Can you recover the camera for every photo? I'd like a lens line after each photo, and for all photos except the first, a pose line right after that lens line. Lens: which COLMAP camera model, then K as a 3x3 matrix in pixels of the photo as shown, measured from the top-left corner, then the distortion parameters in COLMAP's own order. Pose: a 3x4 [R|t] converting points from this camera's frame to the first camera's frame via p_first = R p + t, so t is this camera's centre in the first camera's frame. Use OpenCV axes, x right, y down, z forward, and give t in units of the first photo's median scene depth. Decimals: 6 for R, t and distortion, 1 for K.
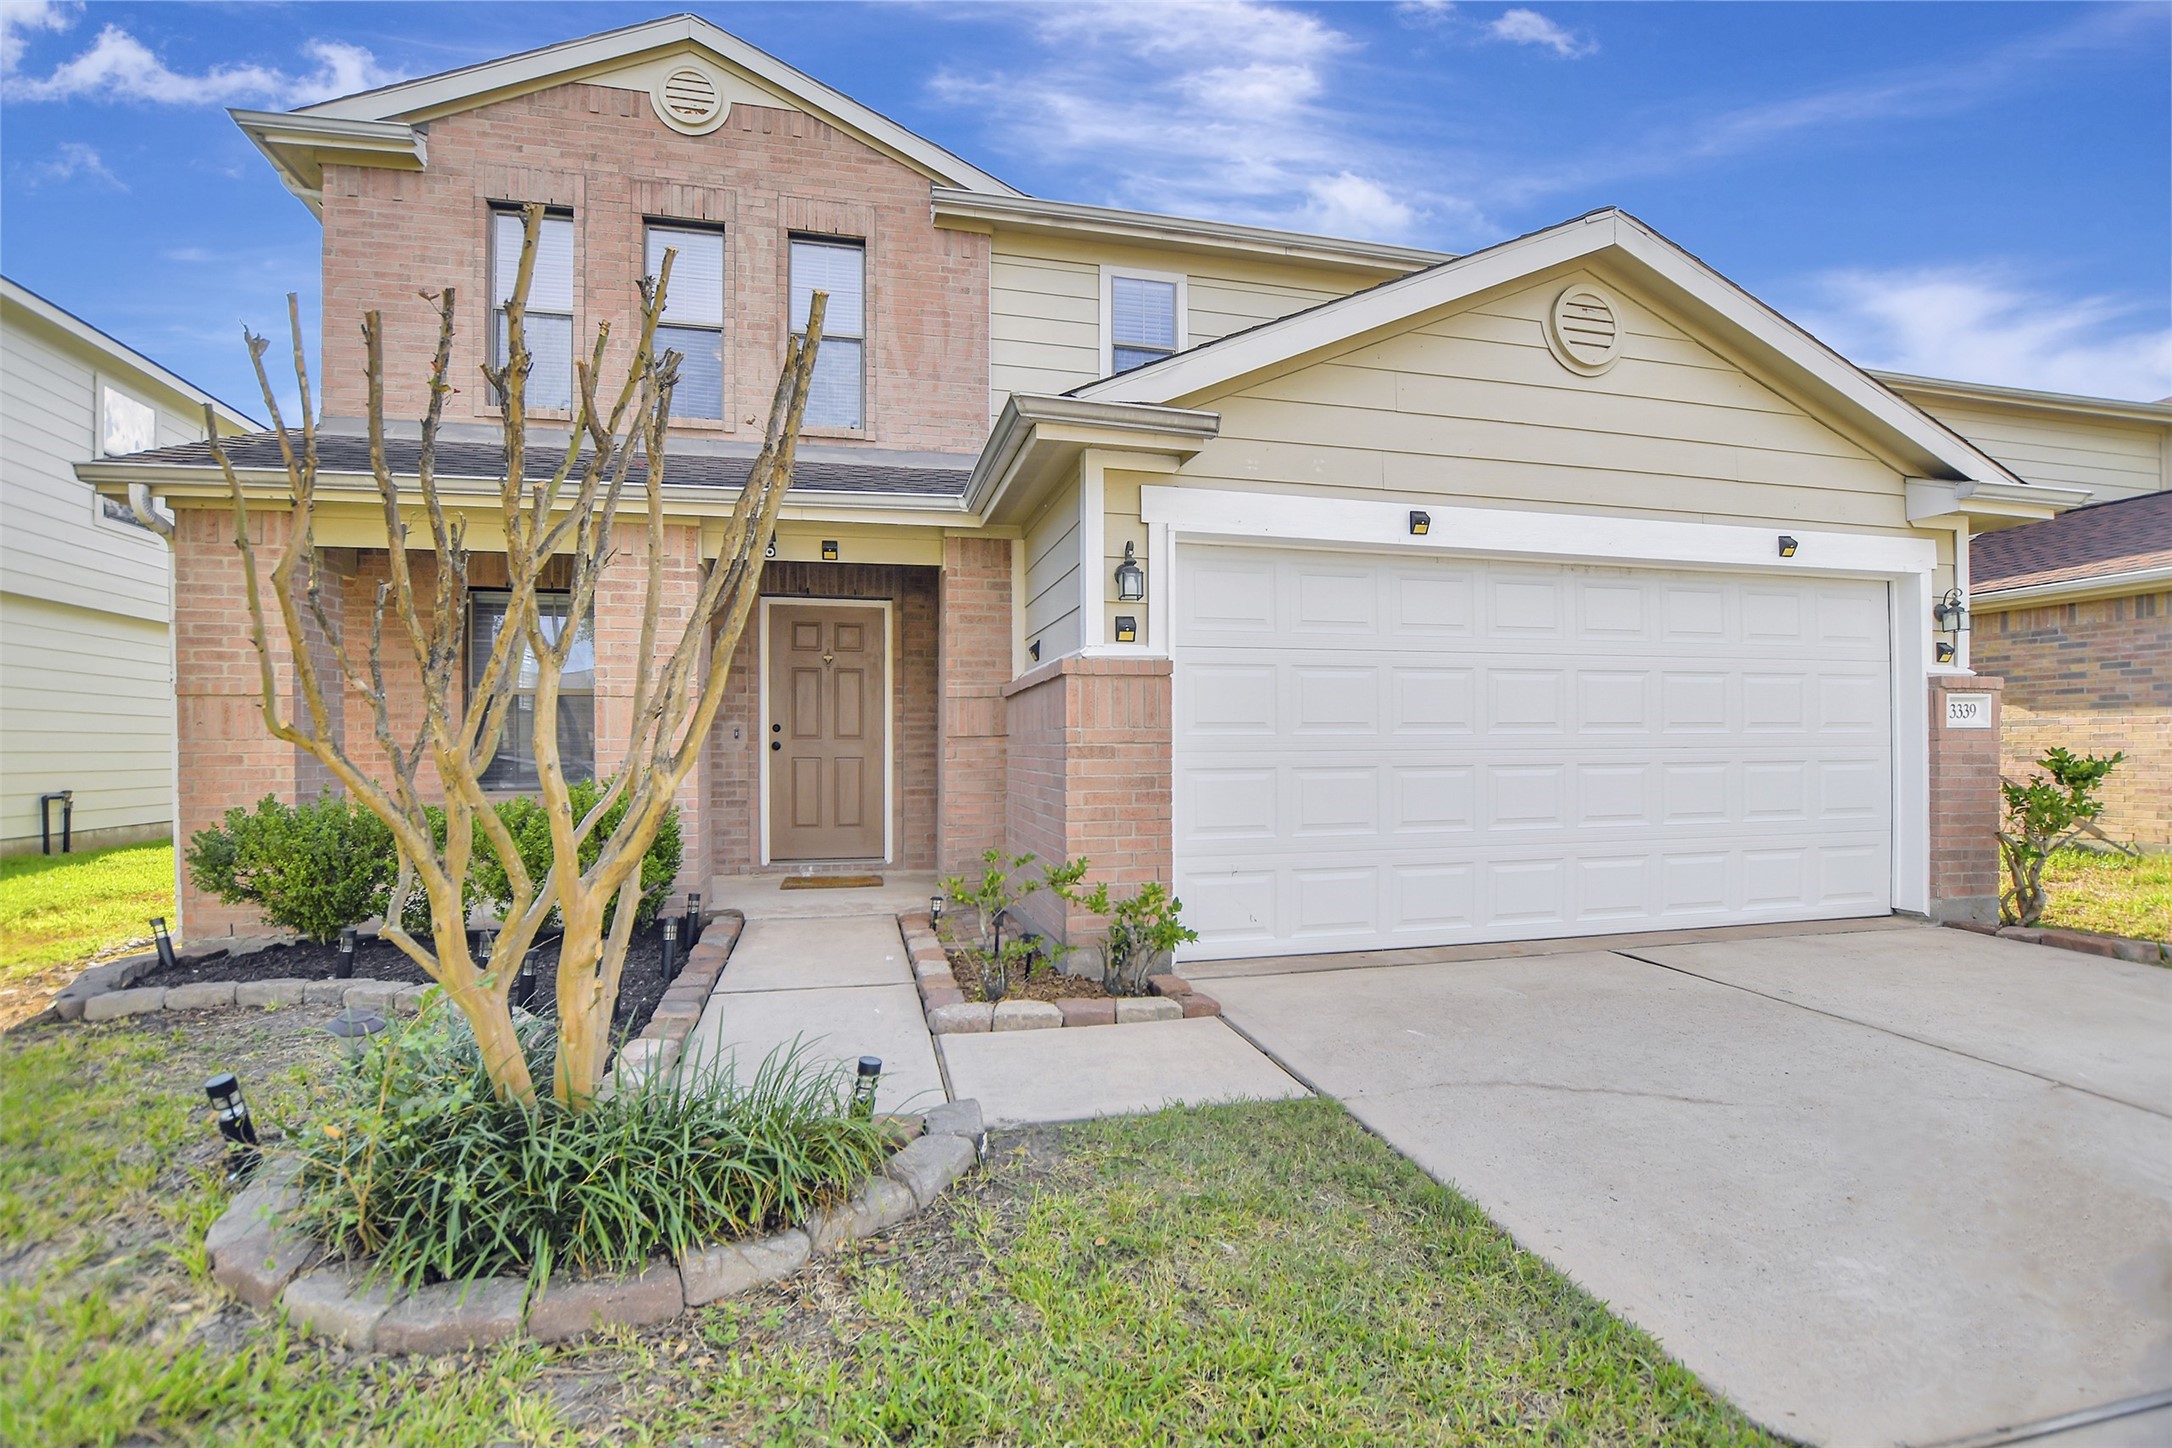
lens RADIAL K [[960.5, 0, 1084.6], [0, 960.5, 748.7], [0, 0, 1]] dist [-0.028918, -0.000265]
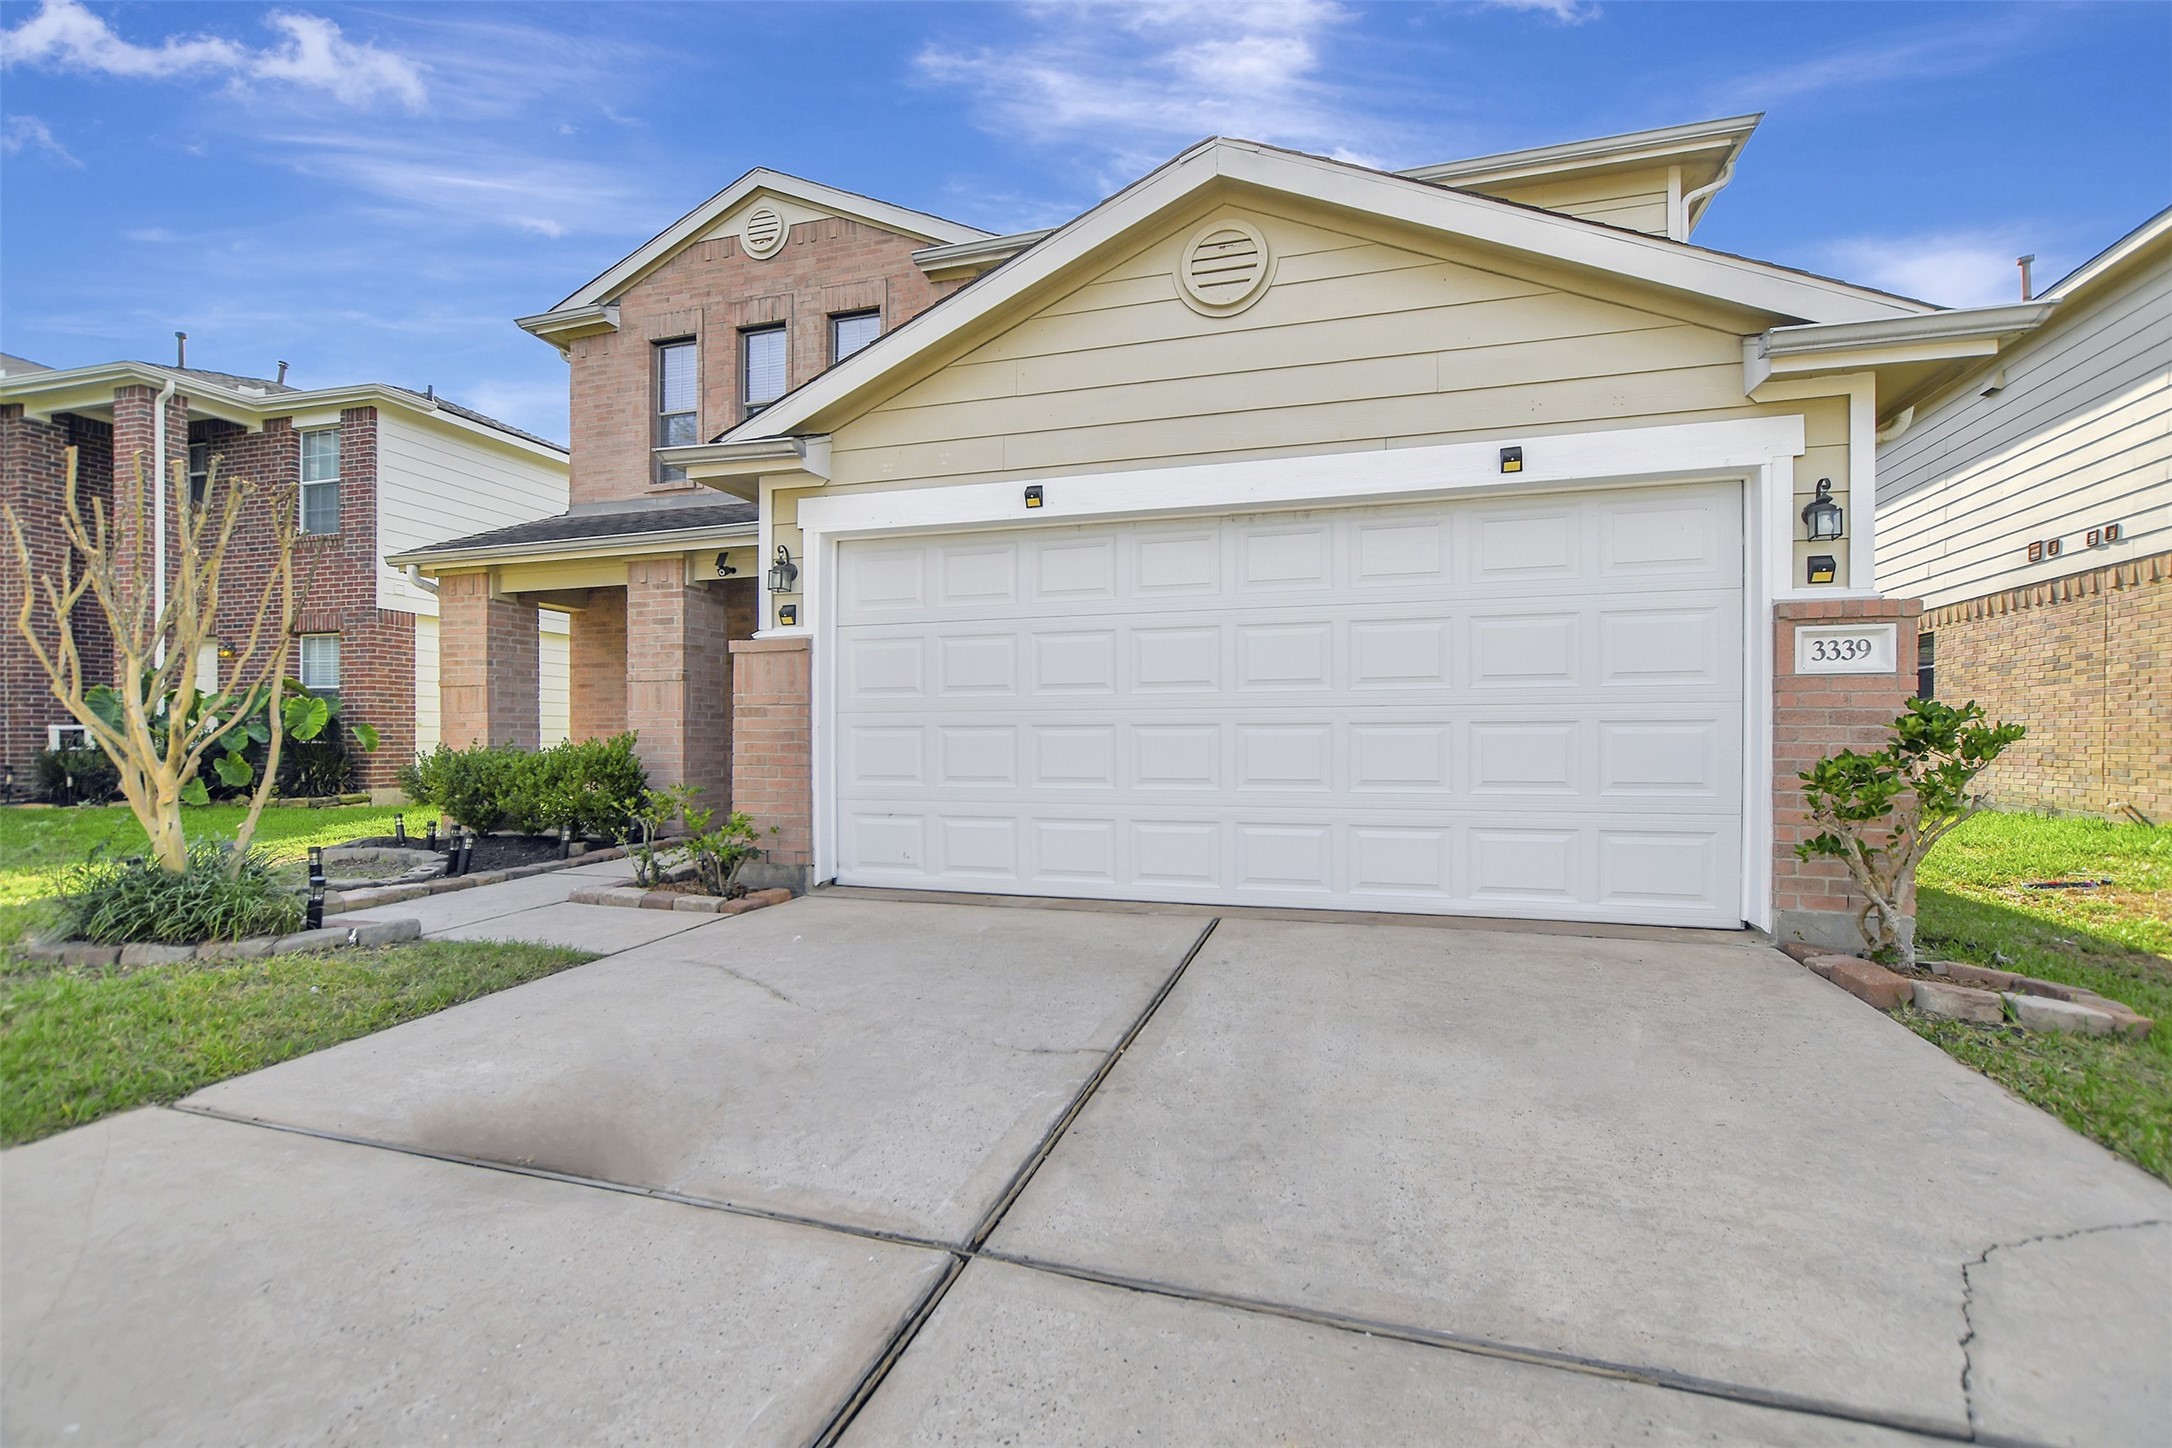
lens RADIAL K [[960.5, 0, 1084.6], [0, 960.5, 748.7], [0, 0, 1]] dist [-0.028918, -0.000265]
pose [[0.863516, 0.007979, -0.504258, 0.837664], [-0.004962, 0.999961, 0.007327, 0.033233], [0.504296, -0.003825, 0.863522, 0.092026]]
